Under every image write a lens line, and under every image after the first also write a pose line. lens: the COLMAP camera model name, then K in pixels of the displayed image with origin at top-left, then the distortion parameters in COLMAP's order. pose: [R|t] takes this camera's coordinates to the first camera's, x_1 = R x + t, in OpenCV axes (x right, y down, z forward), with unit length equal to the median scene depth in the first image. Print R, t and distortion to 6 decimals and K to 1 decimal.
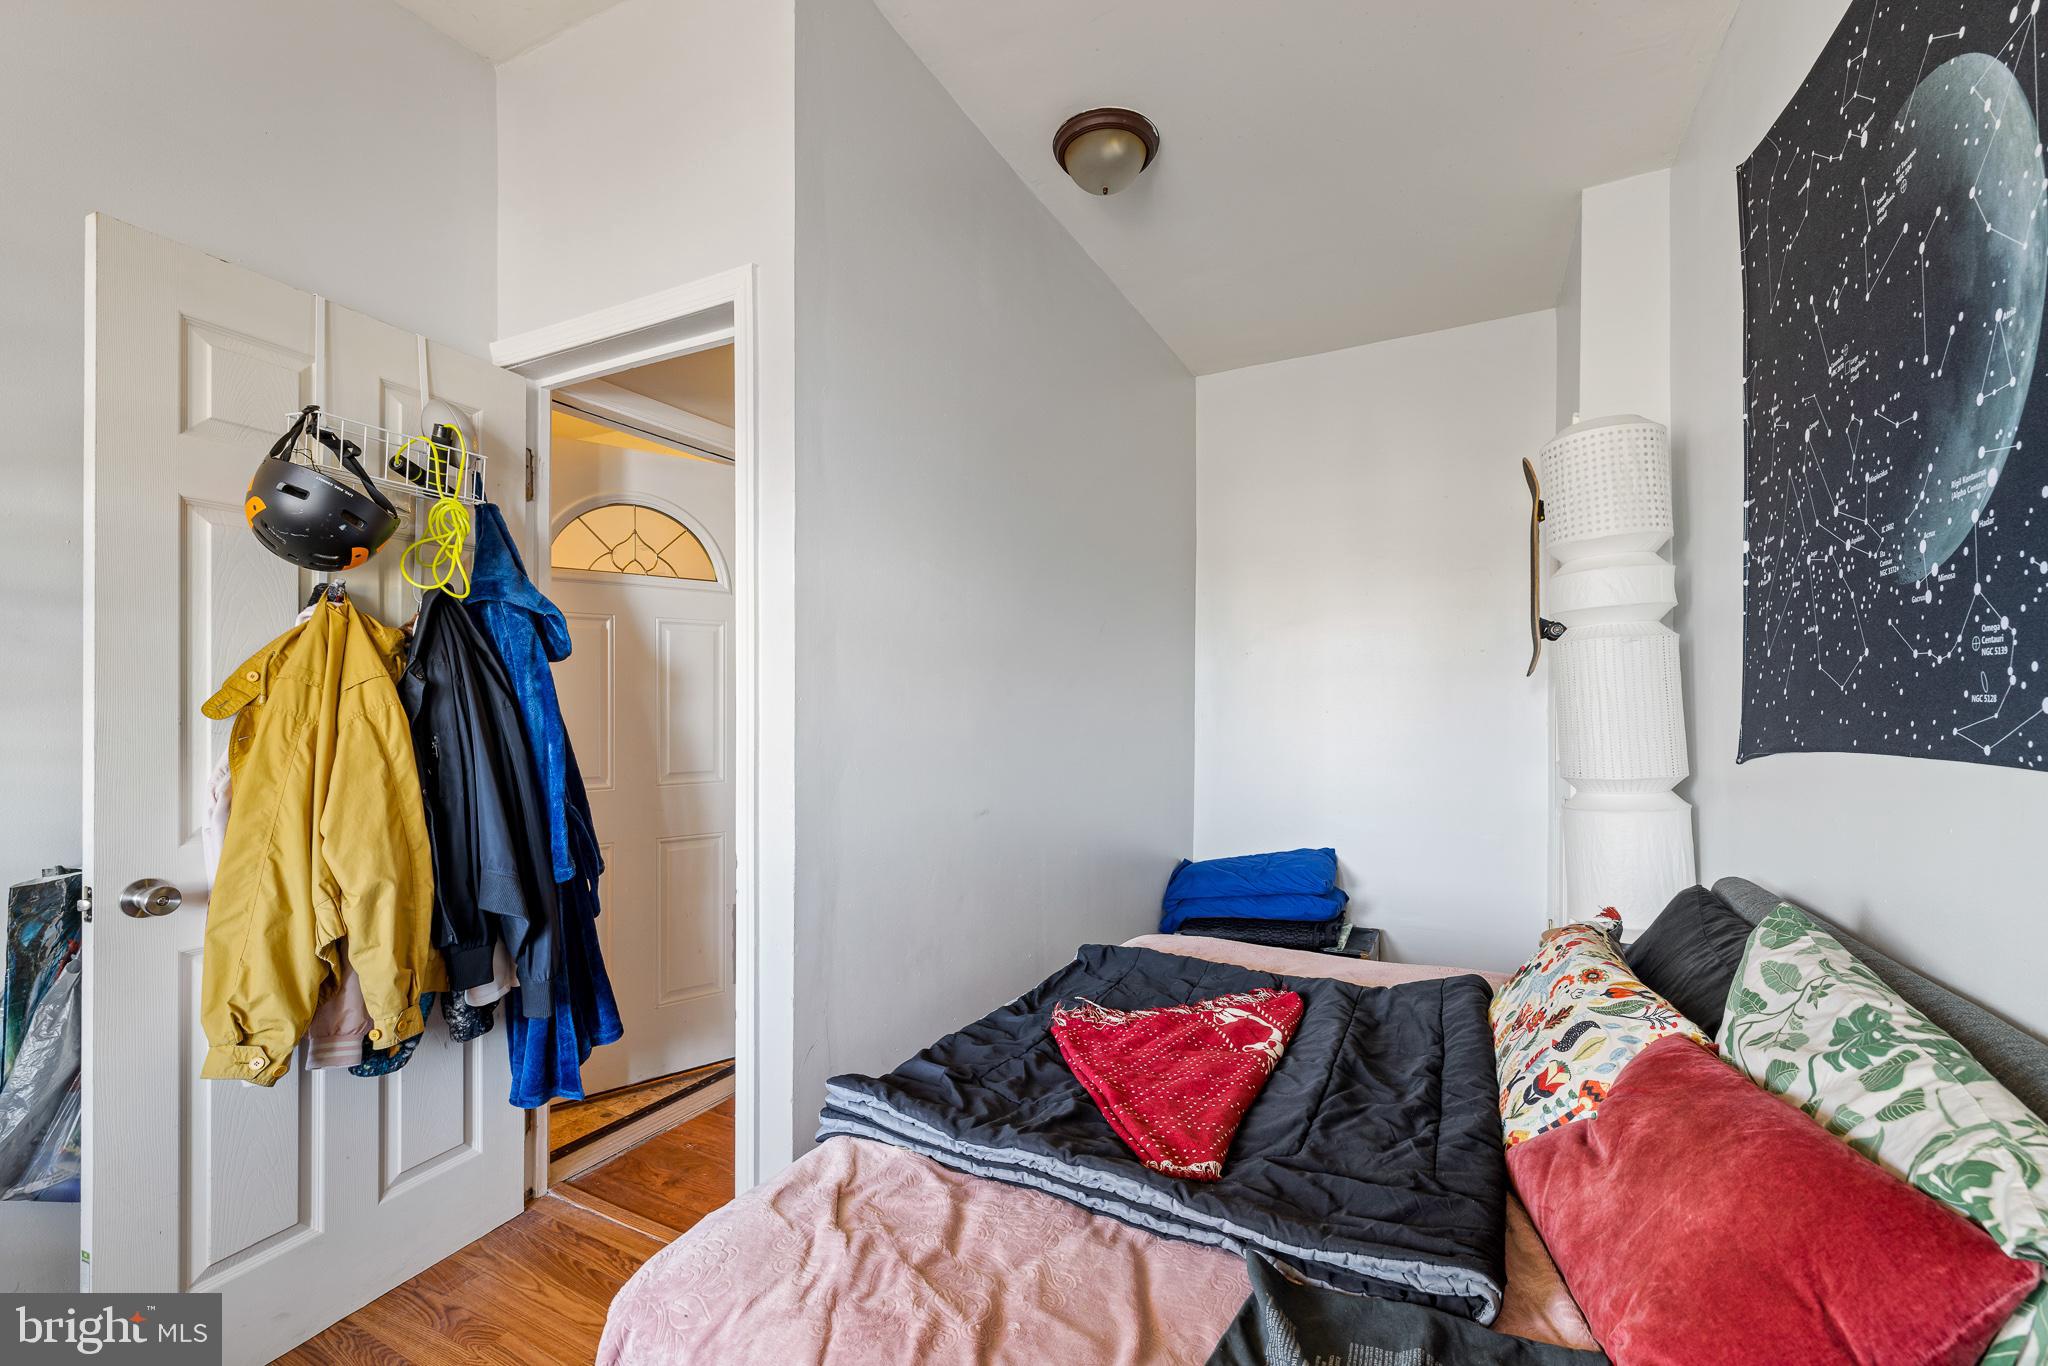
lens RADIAL K [[870.7, 0, 1017.1], [0, 870.7, 699.1], [0, 0, 1]] dist [-0.000650, 0.000368]
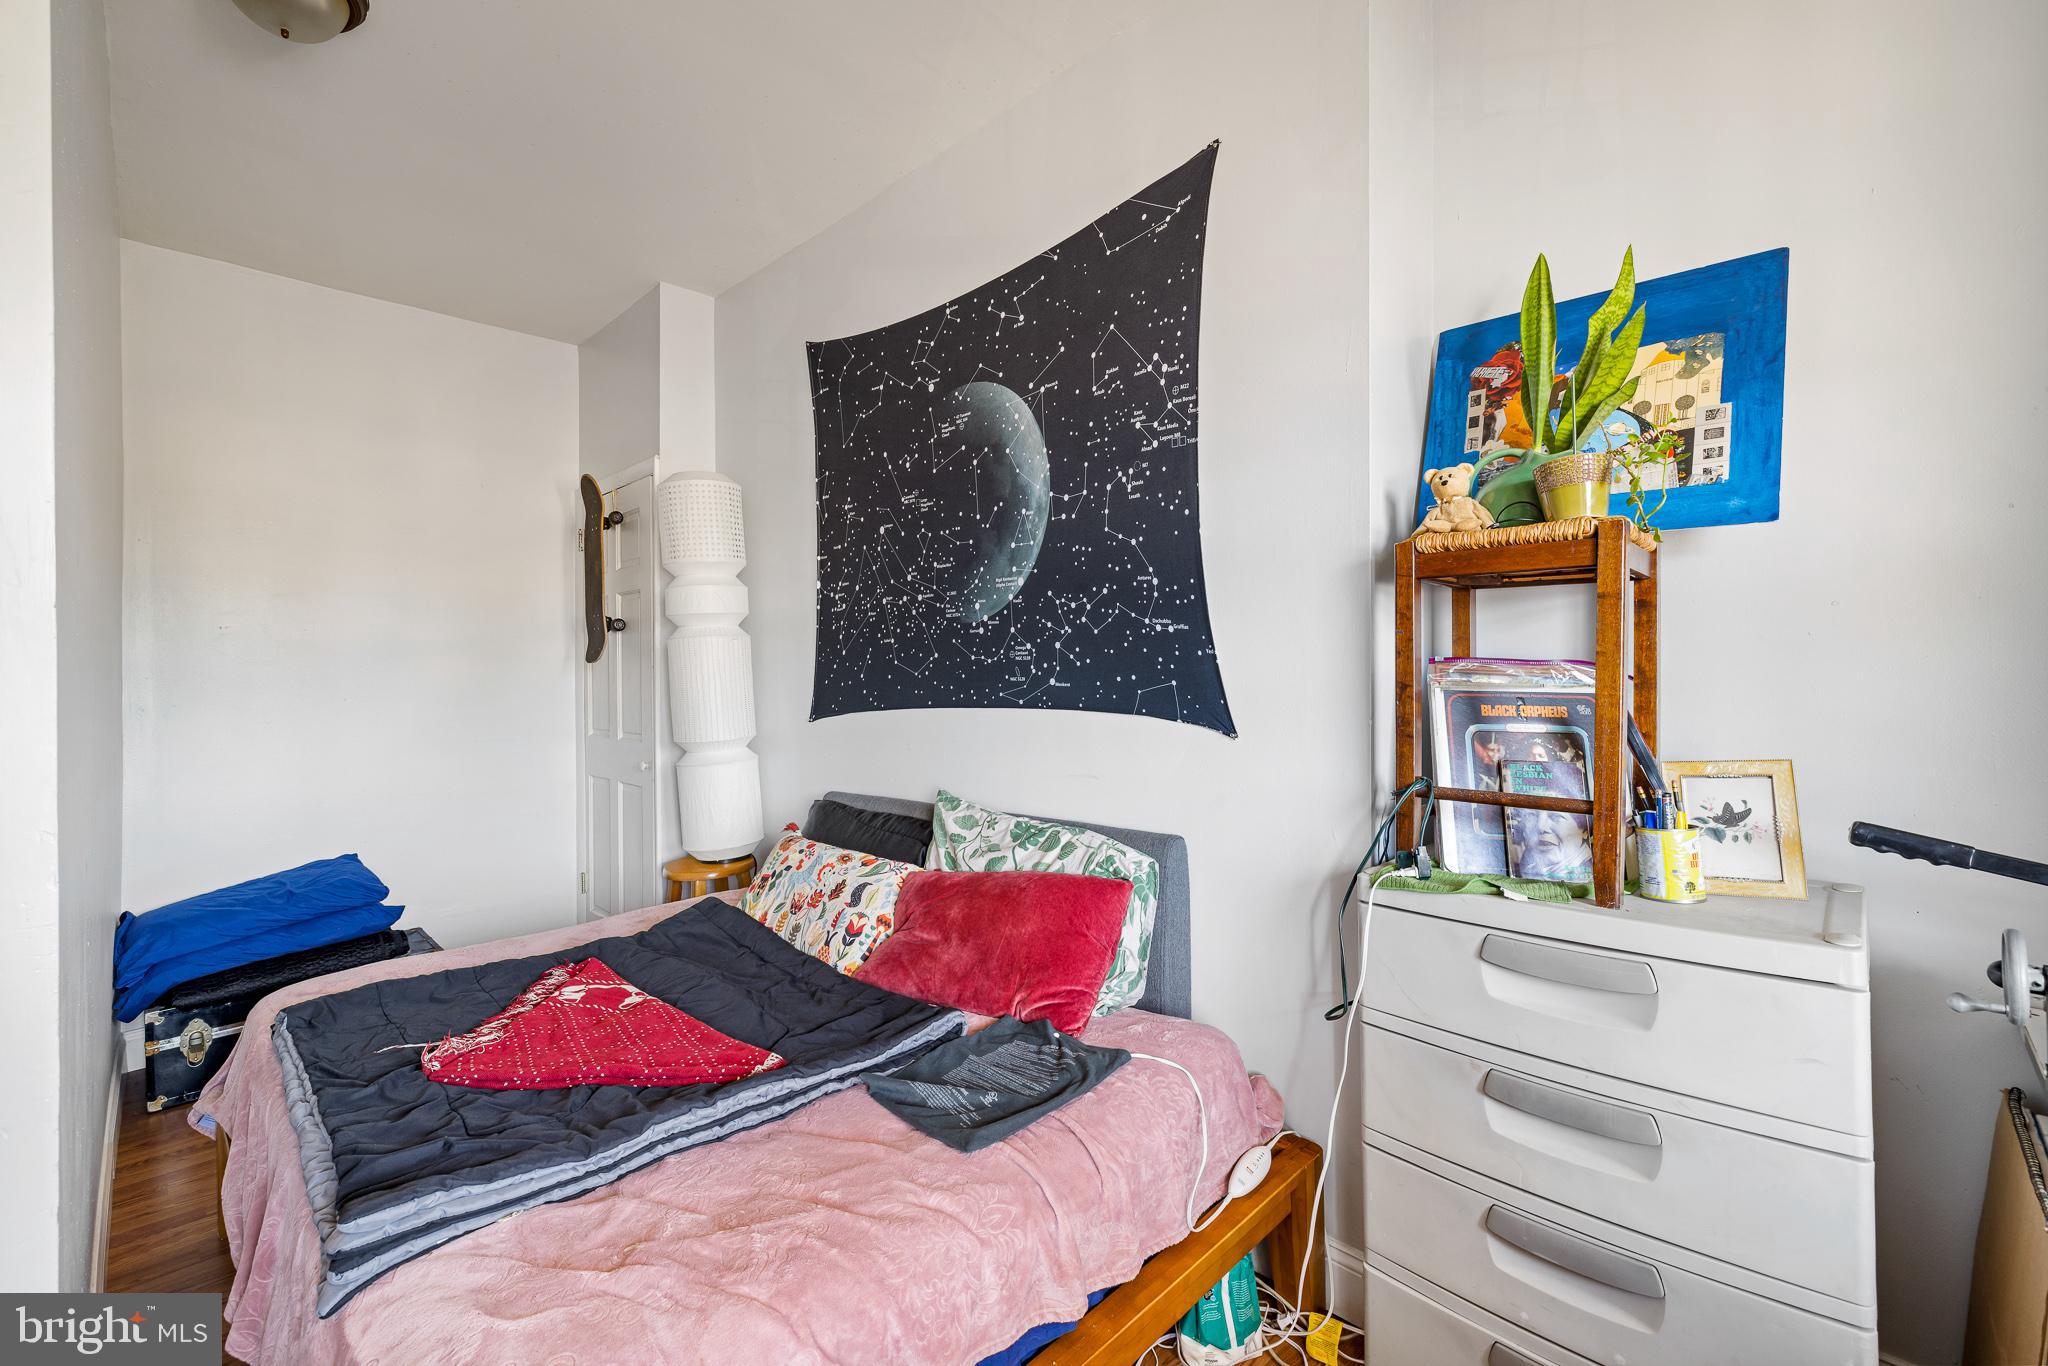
lens RADIAL K [[870.7, 0, 1012.4], [0, 870.7, 672.6], [0, 0, 1]] dist [-0.000650, 0.000368]
pose [[0.287253, 0.002593, 0.957851, -0.856451], [0.009443, 0.999940, -0.005538, -0.004030], [-0.957808, 0.010636, 0.287212, 0.301004]]
